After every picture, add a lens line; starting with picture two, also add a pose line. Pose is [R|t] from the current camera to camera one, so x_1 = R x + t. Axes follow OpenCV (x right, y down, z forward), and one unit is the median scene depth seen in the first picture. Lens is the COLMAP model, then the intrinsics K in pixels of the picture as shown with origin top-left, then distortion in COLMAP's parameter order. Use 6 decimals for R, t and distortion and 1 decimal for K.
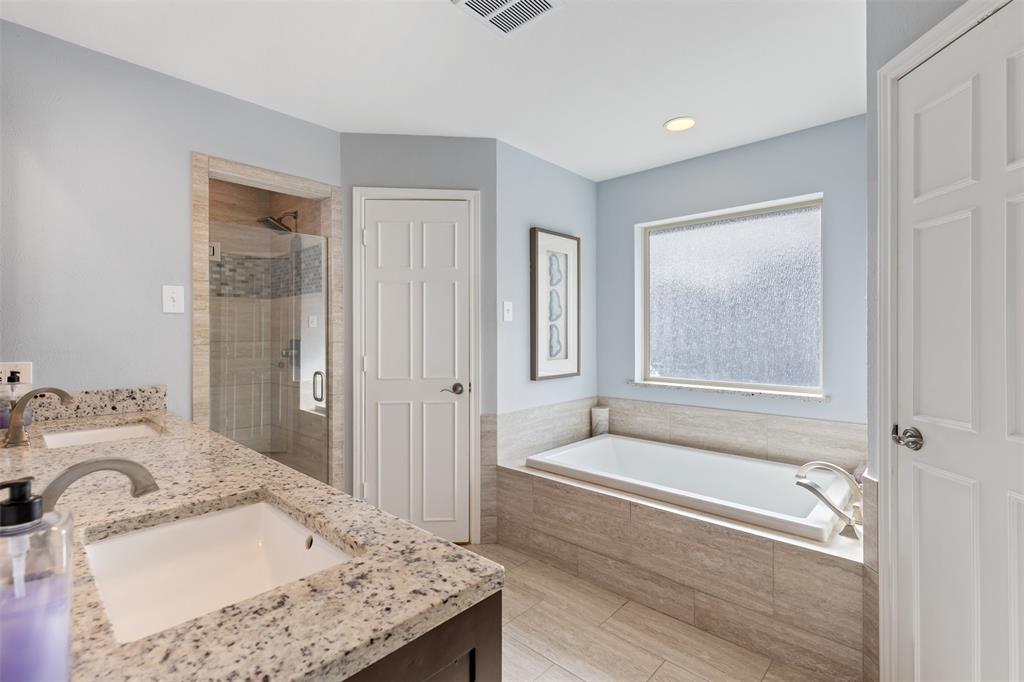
lens RADIAL K [[466.7, 0, 518.7], [0, 466.7, 335.3], [0, 0, 1]] dist [0.003454, -0.000534]
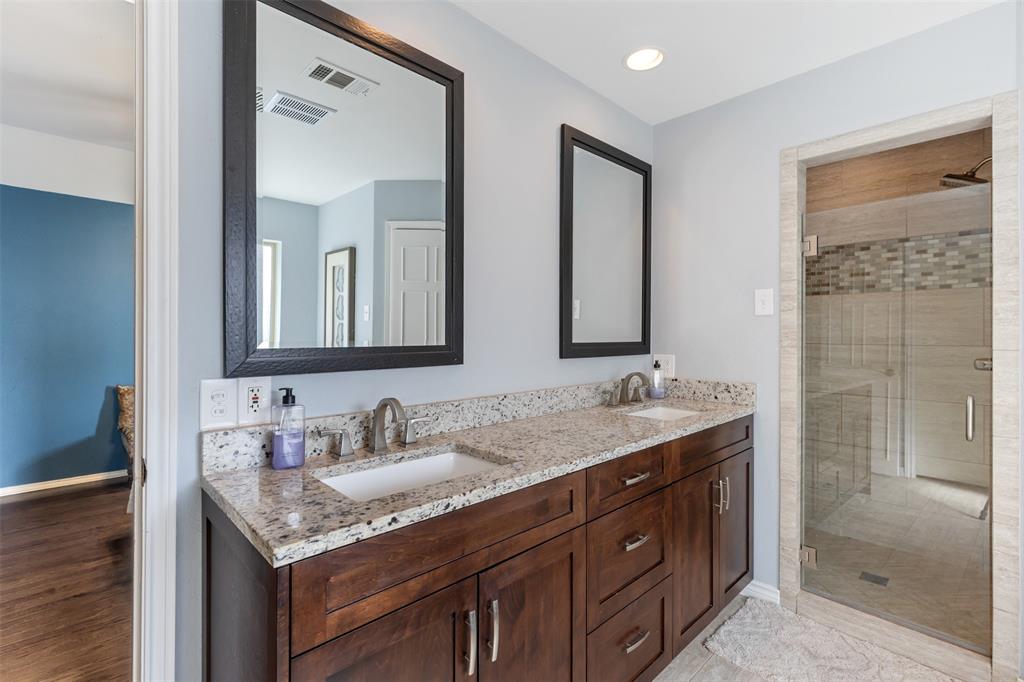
lens RADIAL K [[466.7, 0, 519.2], [0, 466.7, 336.6], [0, 0, 1]] dist [0.003454, -0.000534]
pose [[-0.066019, 0.005126, -0.997805, 0.330791], [-0.006036, 0.999966, 0.005536, -0.003363], [0.997800, 0.006388, -0.065986, 0.533177]]
